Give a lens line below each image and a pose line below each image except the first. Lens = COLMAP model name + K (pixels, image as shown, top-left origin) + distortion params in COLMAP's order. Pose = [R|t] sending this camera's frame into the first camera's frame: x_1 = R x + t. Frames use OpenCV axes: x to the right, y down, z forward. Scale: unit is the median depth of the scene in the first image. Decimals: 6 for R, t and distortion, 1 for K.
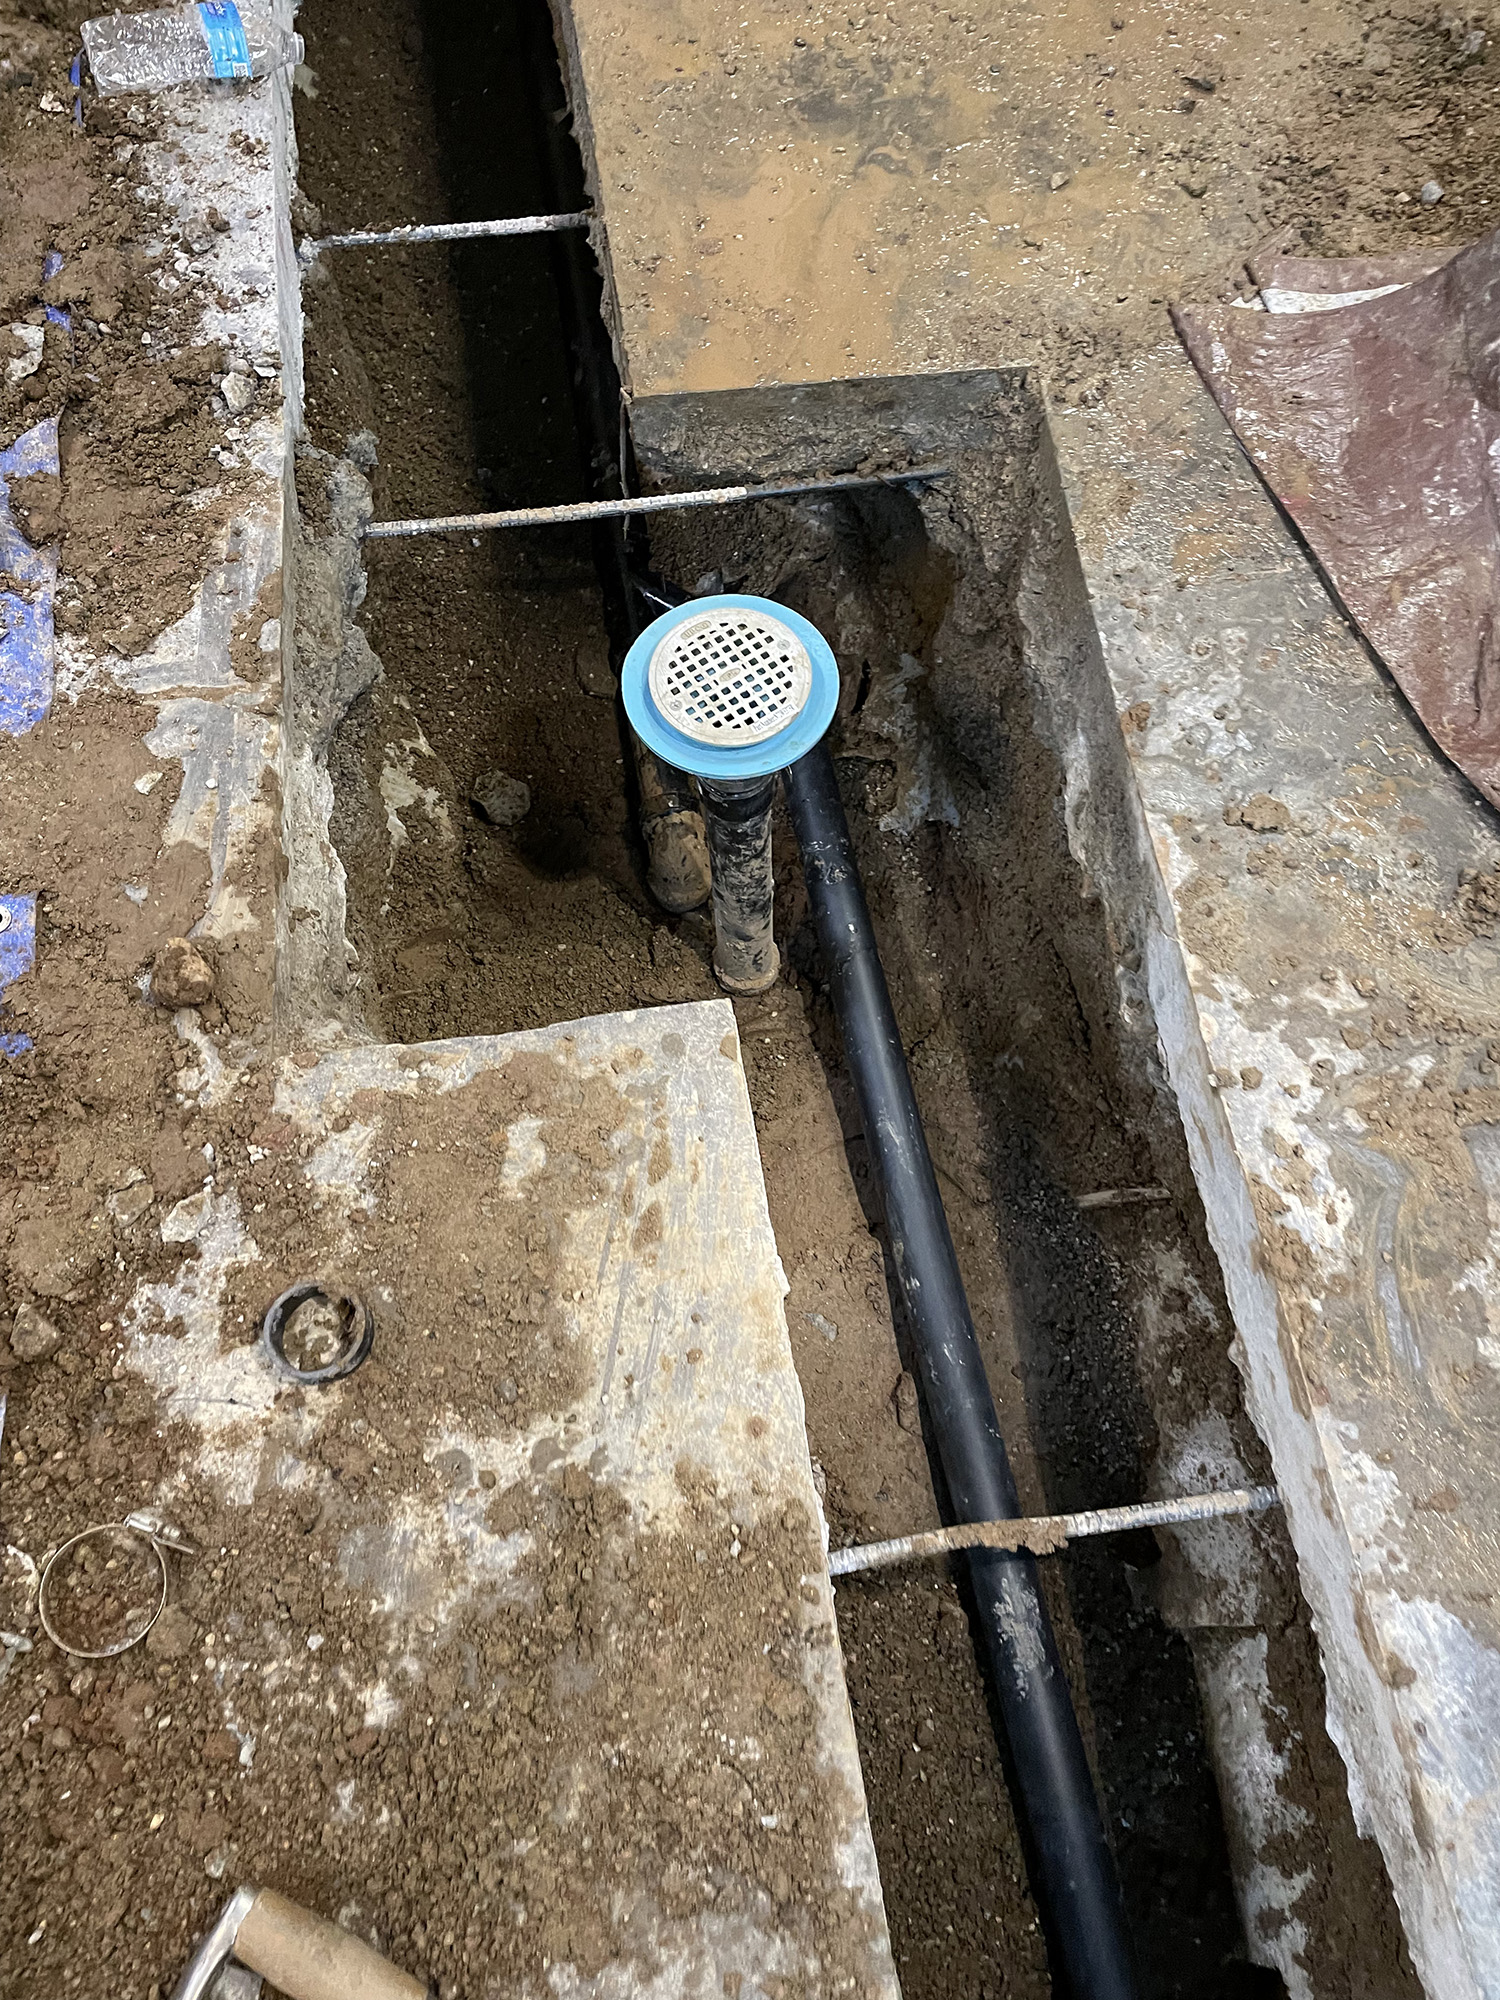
lens RADIAL K [[1499.4, 0, 750.0], [0, 1499.4, 1000.0], [0, 0, 1]] dist [0.096184, -0.124311]
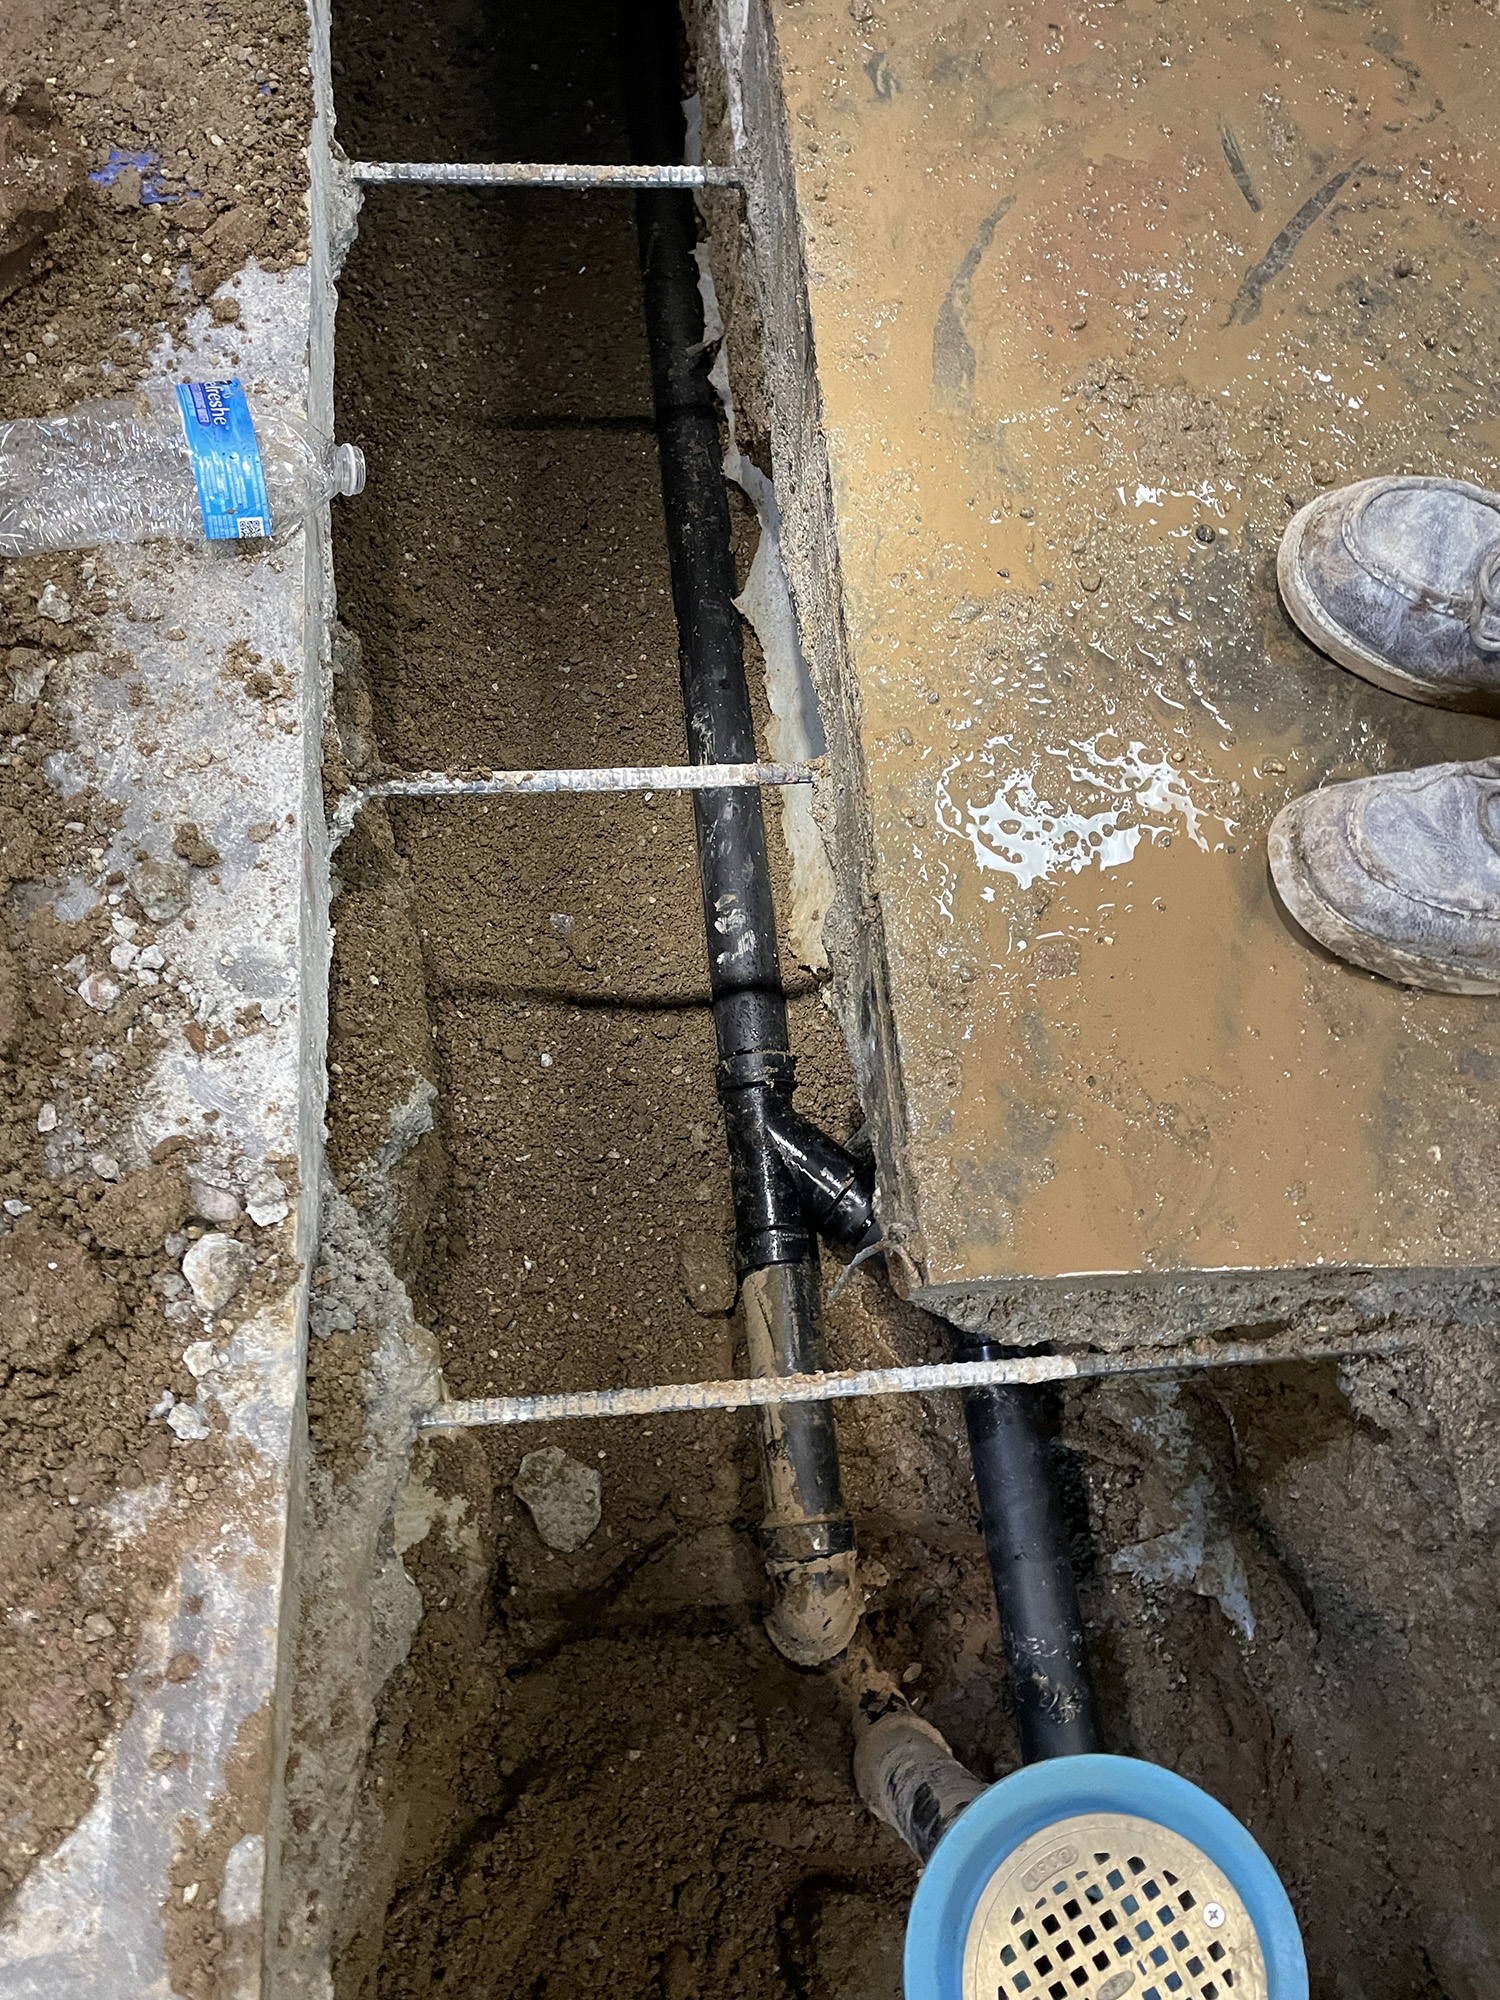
lens RADIAL K [[1510.2, 0, 737.1], [0, 1510.2, 1004.3], [0, 0, 1]] dist [0.087509, -0.106820]
pose [[0.995043, 0.085682, 0.050473, -0.178301], [-0.089161, 0.993465, 0.071260, -0.516747], [-0.044037, -0.075407, 0.996180, 0.440337]]
